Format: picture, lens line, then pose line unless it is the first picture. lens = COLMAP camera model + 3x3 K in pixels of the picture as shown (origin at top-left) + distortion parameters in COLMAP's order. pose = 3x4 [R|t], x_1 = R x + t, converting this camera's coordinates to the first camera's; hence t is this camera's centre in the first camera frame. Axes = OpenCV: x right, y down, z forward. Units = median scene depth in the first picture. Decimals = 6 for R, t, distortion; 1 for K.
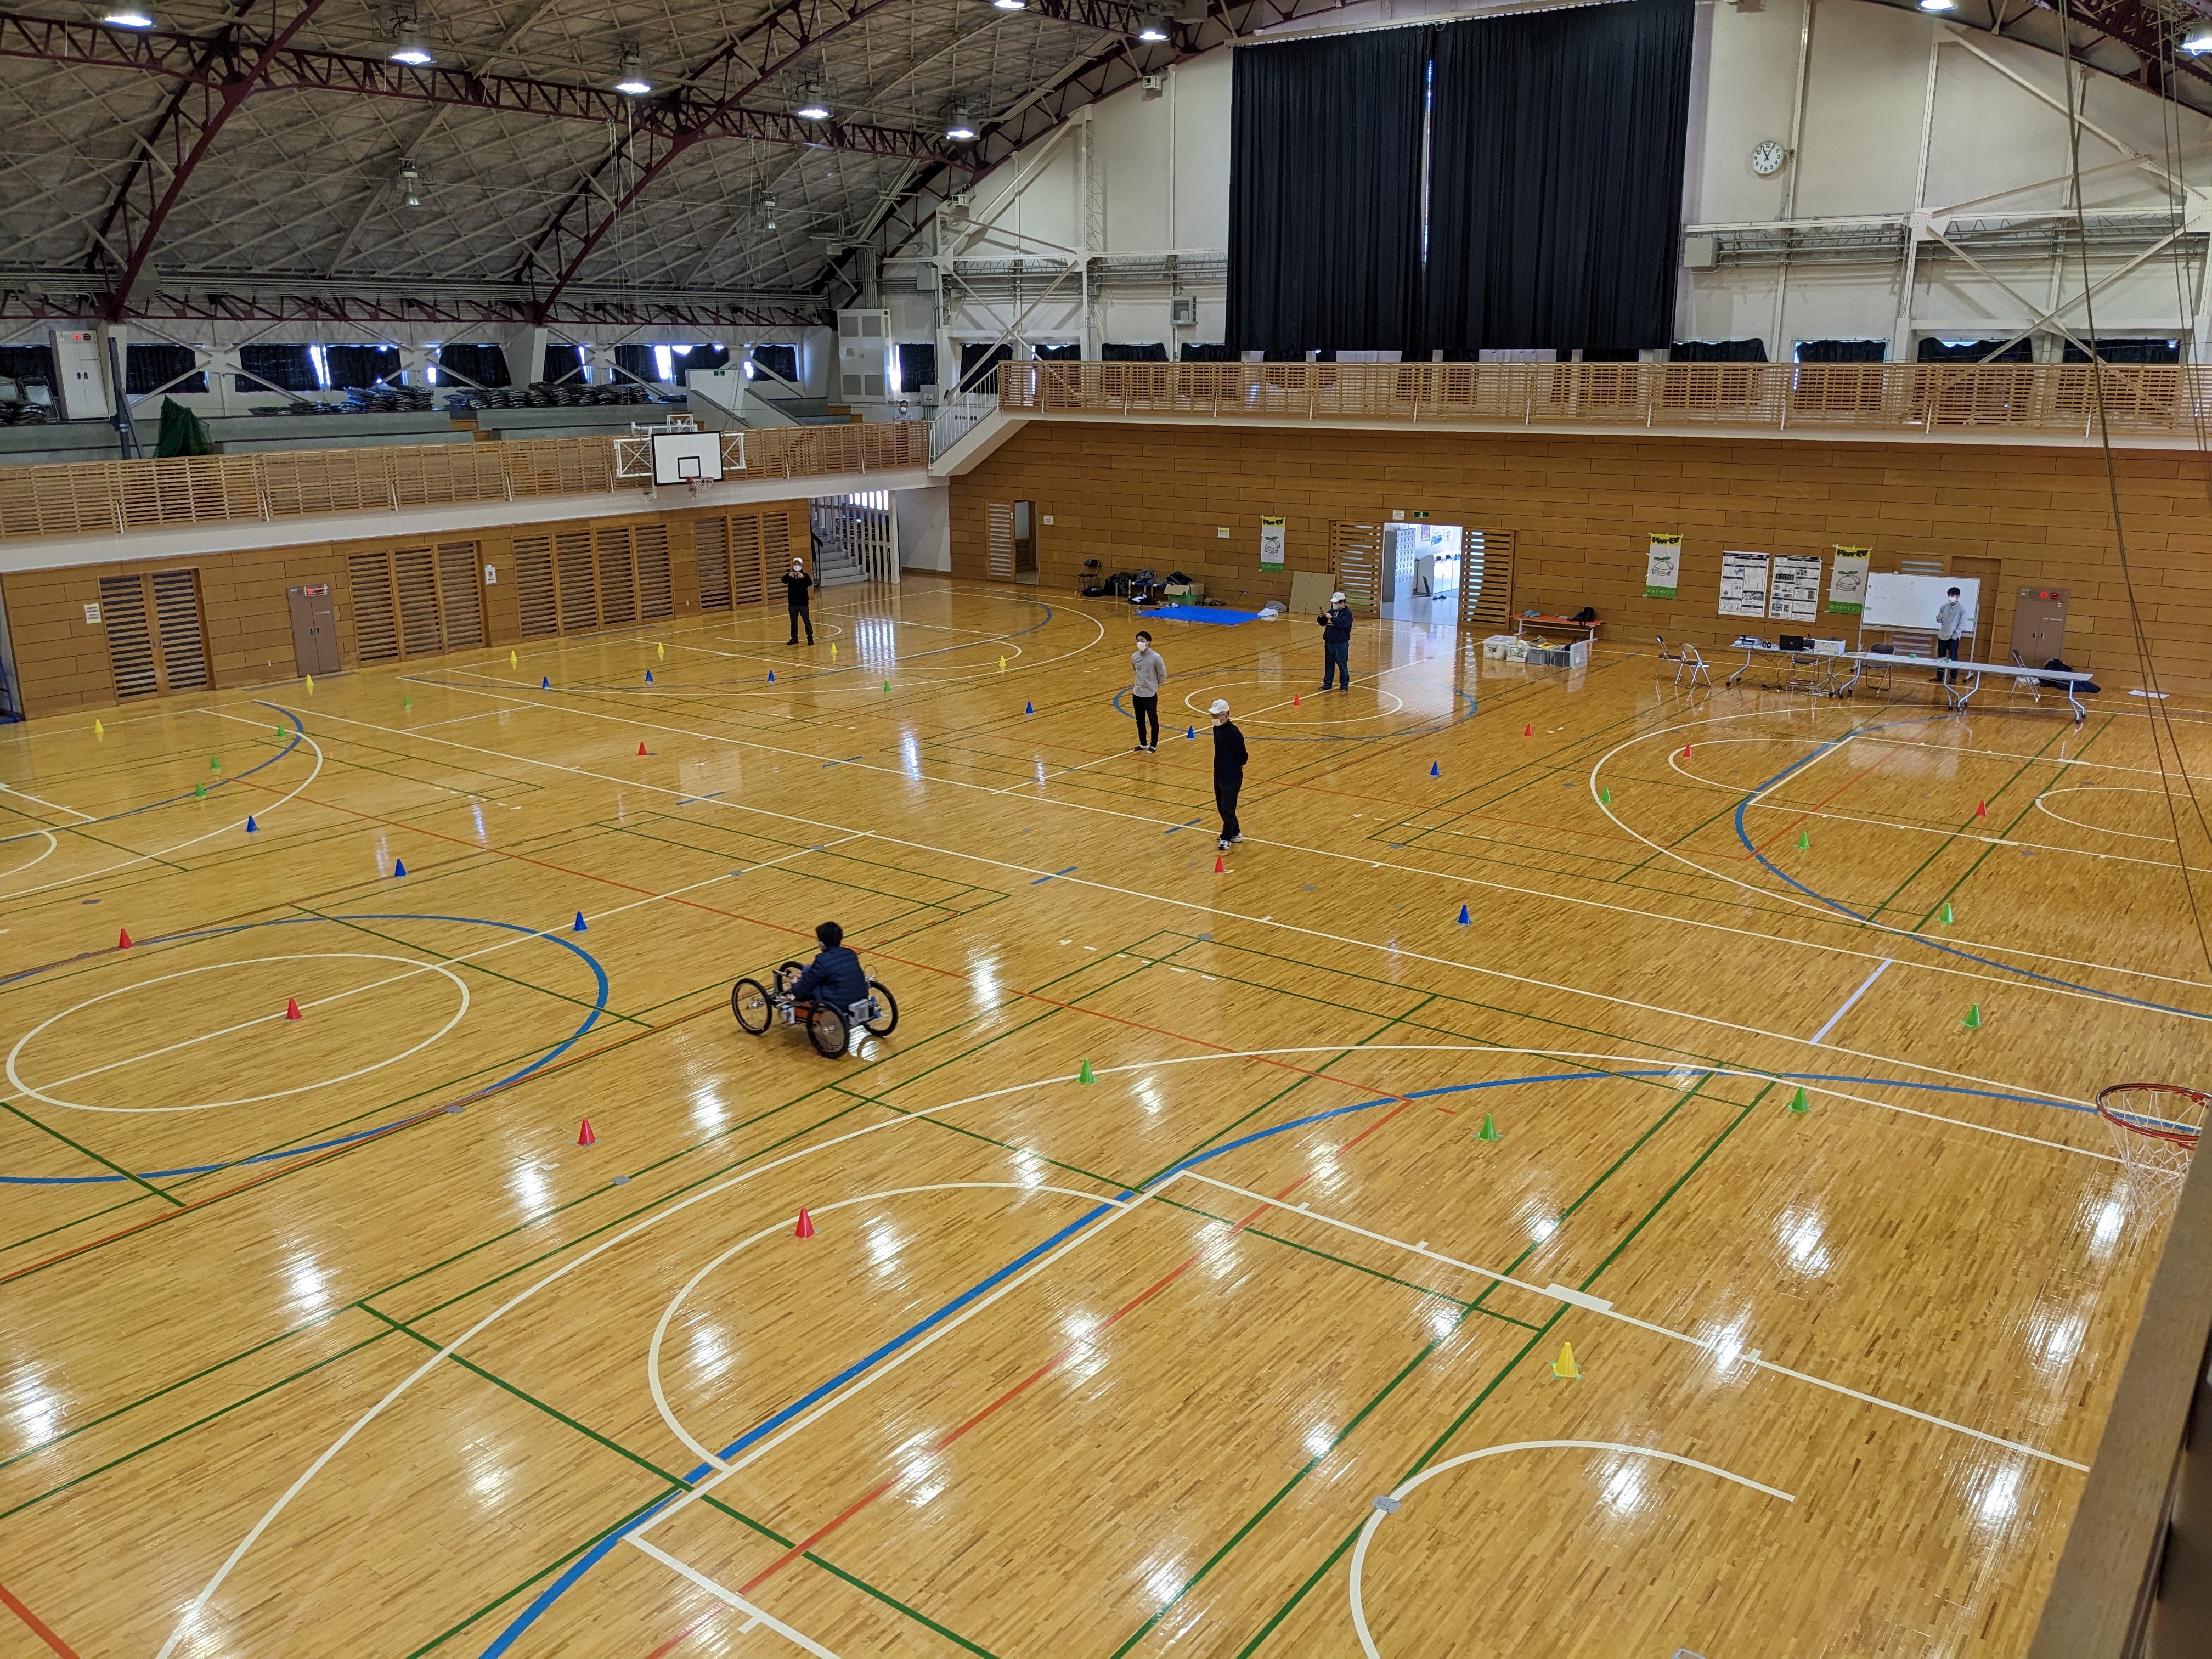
lens RADIAL K [[1737.6, 0, 1131.4], [0, 1737.6, 819.6], [0, 0, 1]] dist [0.059107, -0.087883]
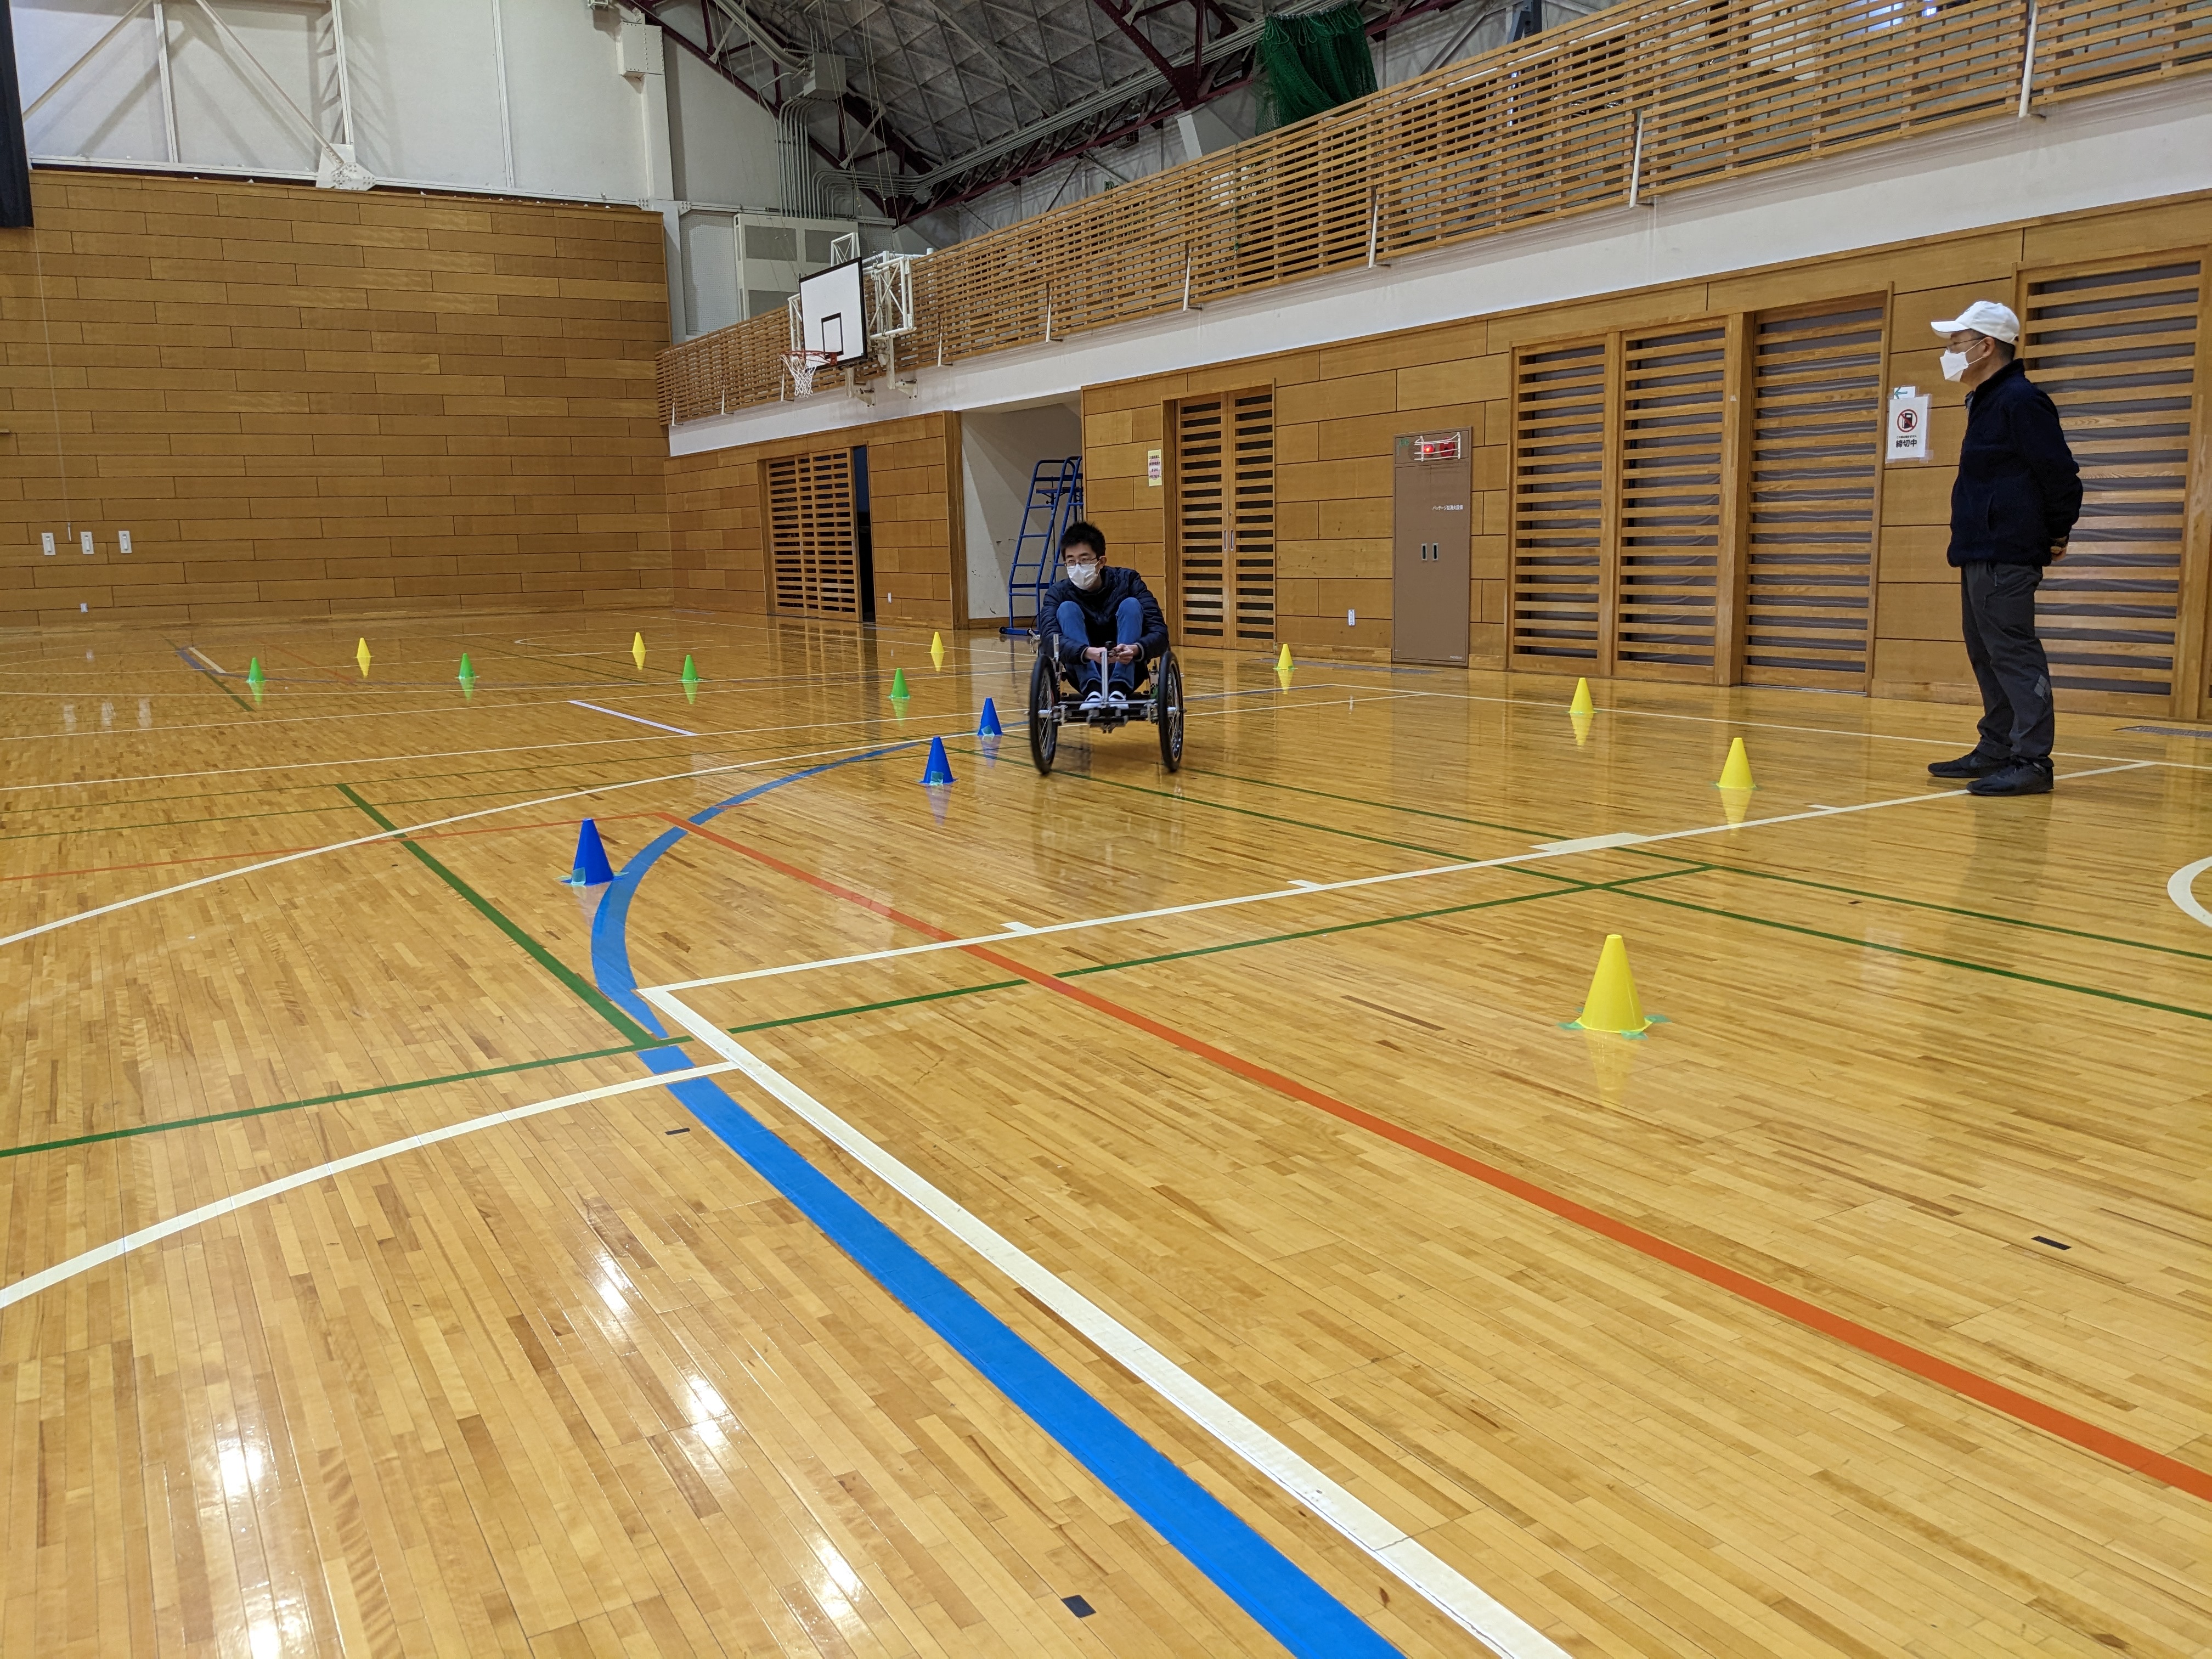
lens RADIAL K [[1737.6, 0, 1103.9], [0, 1737.6, 831.5], [0, 0, 1]] dist [0.059107, -0.087883]
pose [[-0.402513, 0.166350, -0.900173, -0.072920], [-0.214873, 0.938707, 0.269552, -0.134167], [0.889838, 0.301921, -0.342098, 1.052107]]
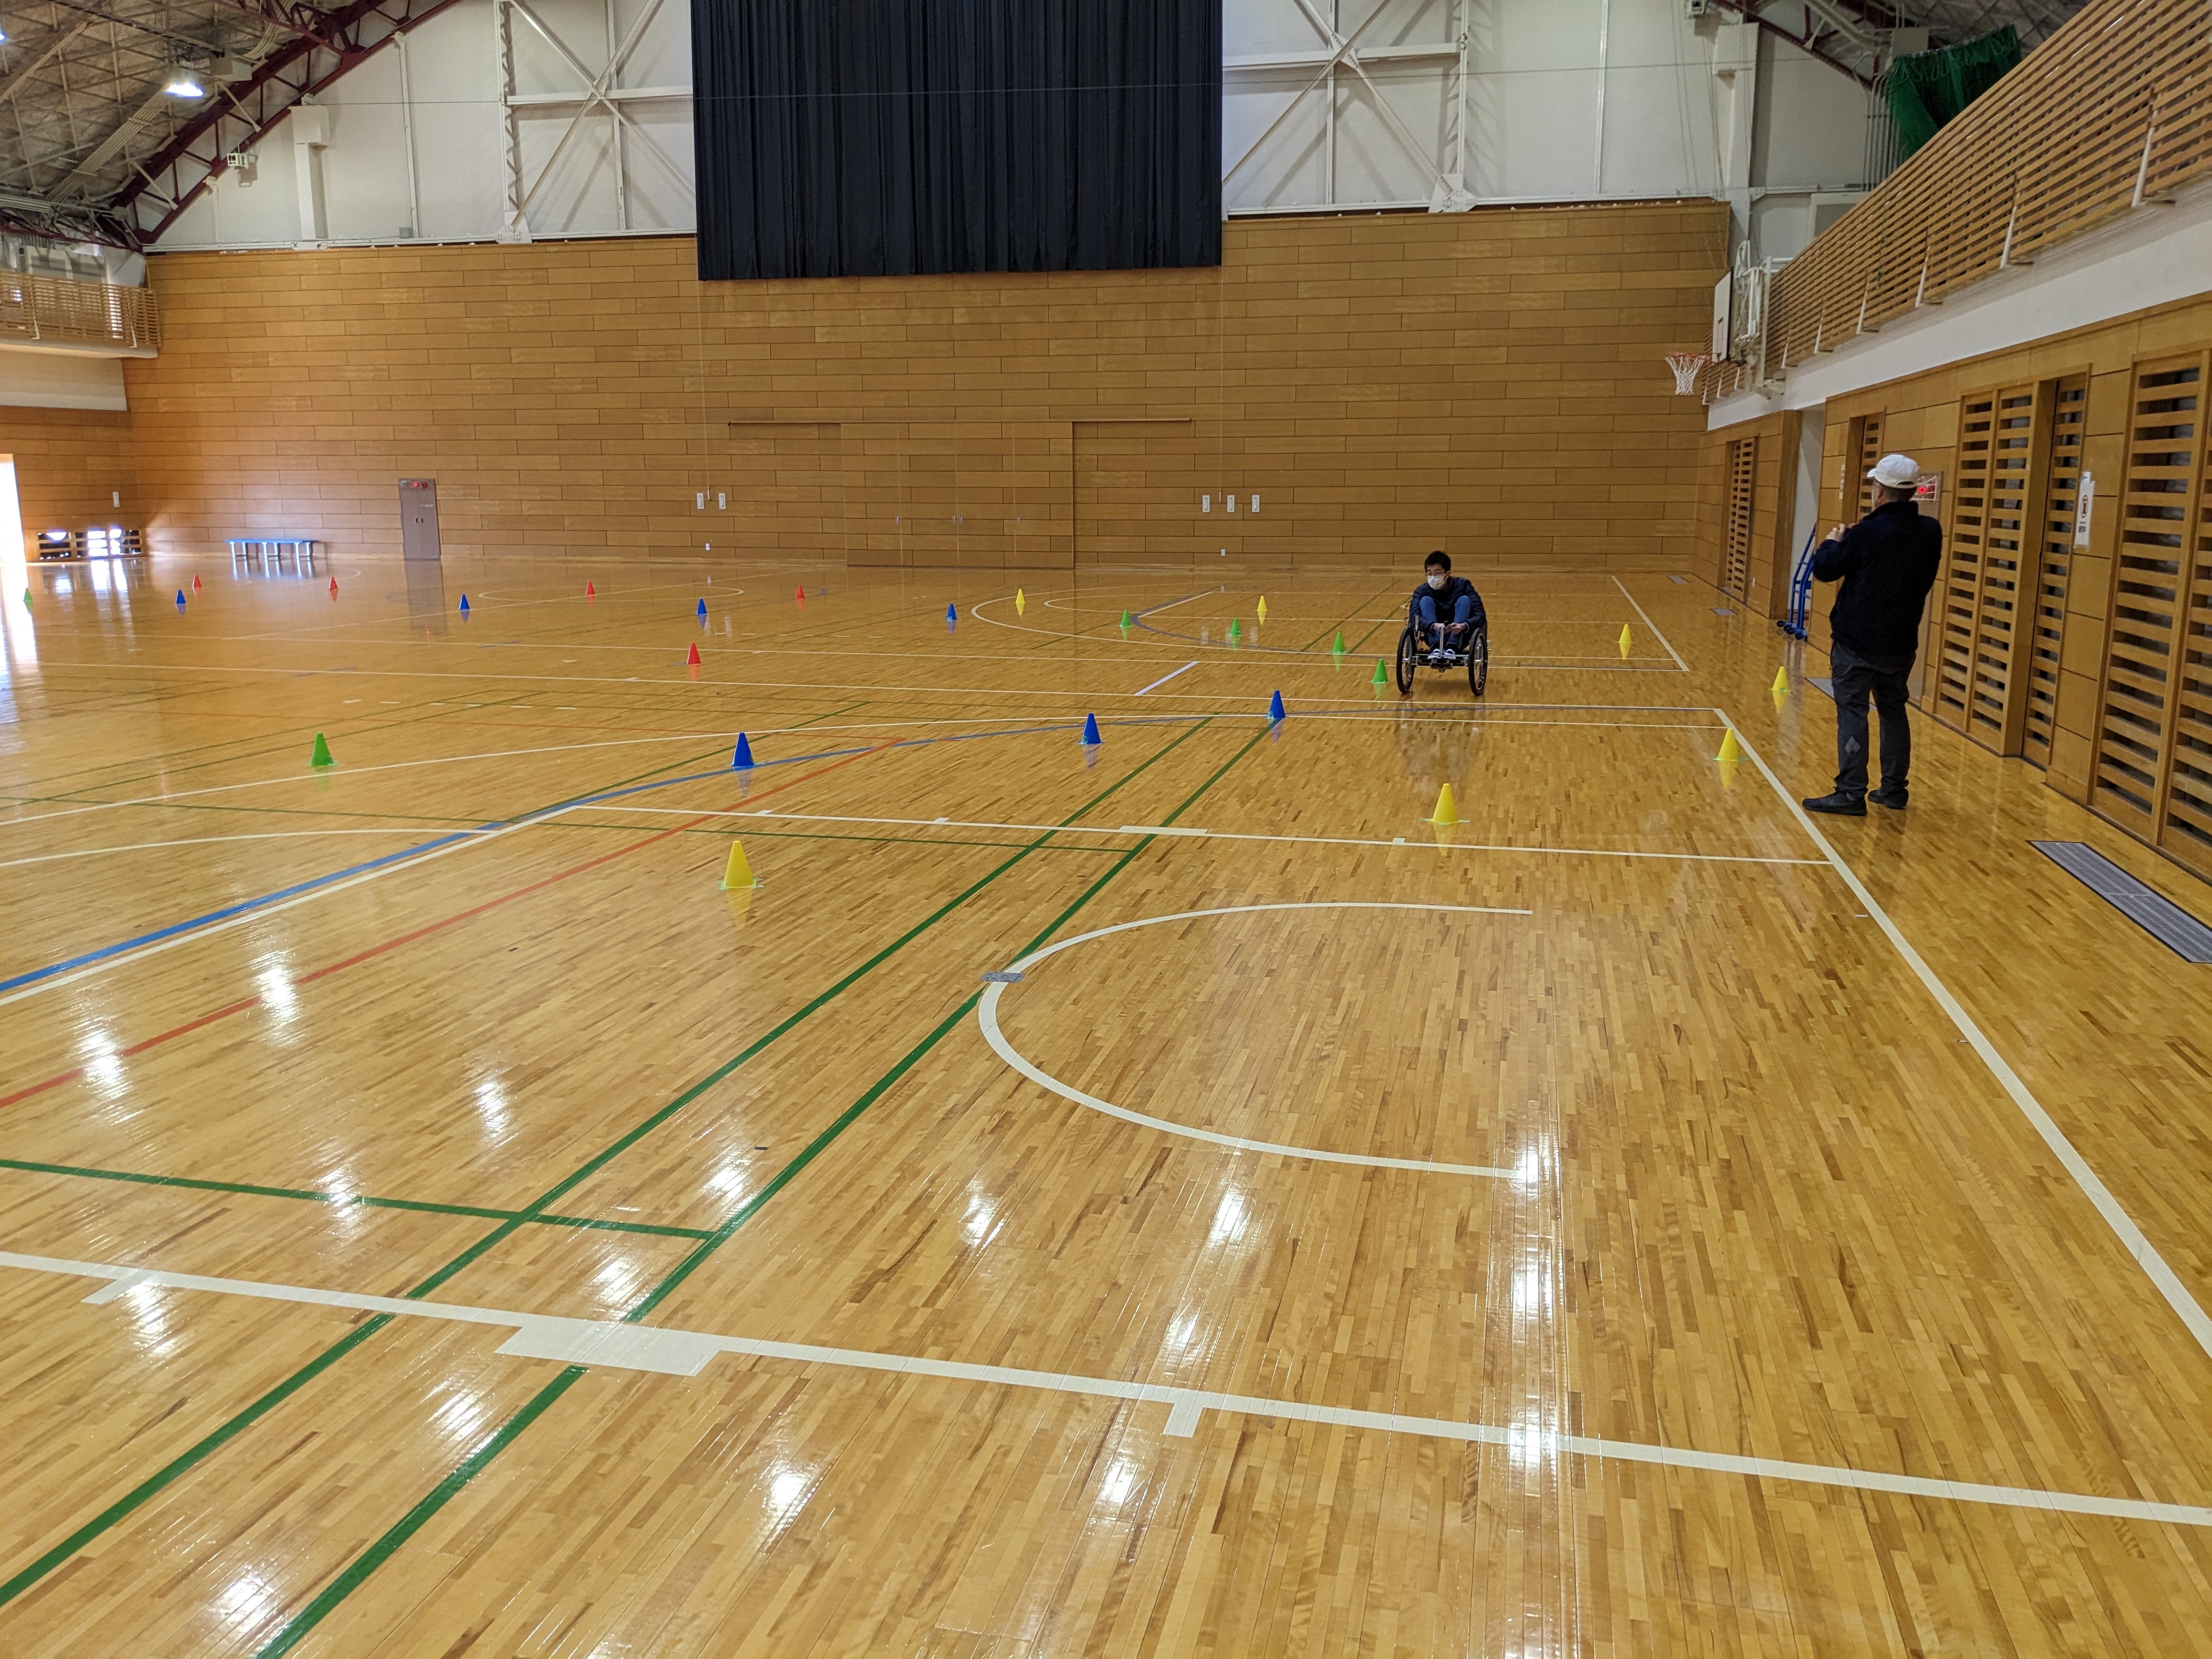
lens RADIAL K [[1737.6, 0, 1126.2], [0, 1737.6, 830.5], [0, 0, 1]] dist [0.059107, -0.087883]
pose [[-0.919764, 0.079976, -0.384238, -0.141207], [-0.100484, 0.898401, 0.427527, -0.203807], [0.379392, 0.431833, -0.818280, 1.237751]]
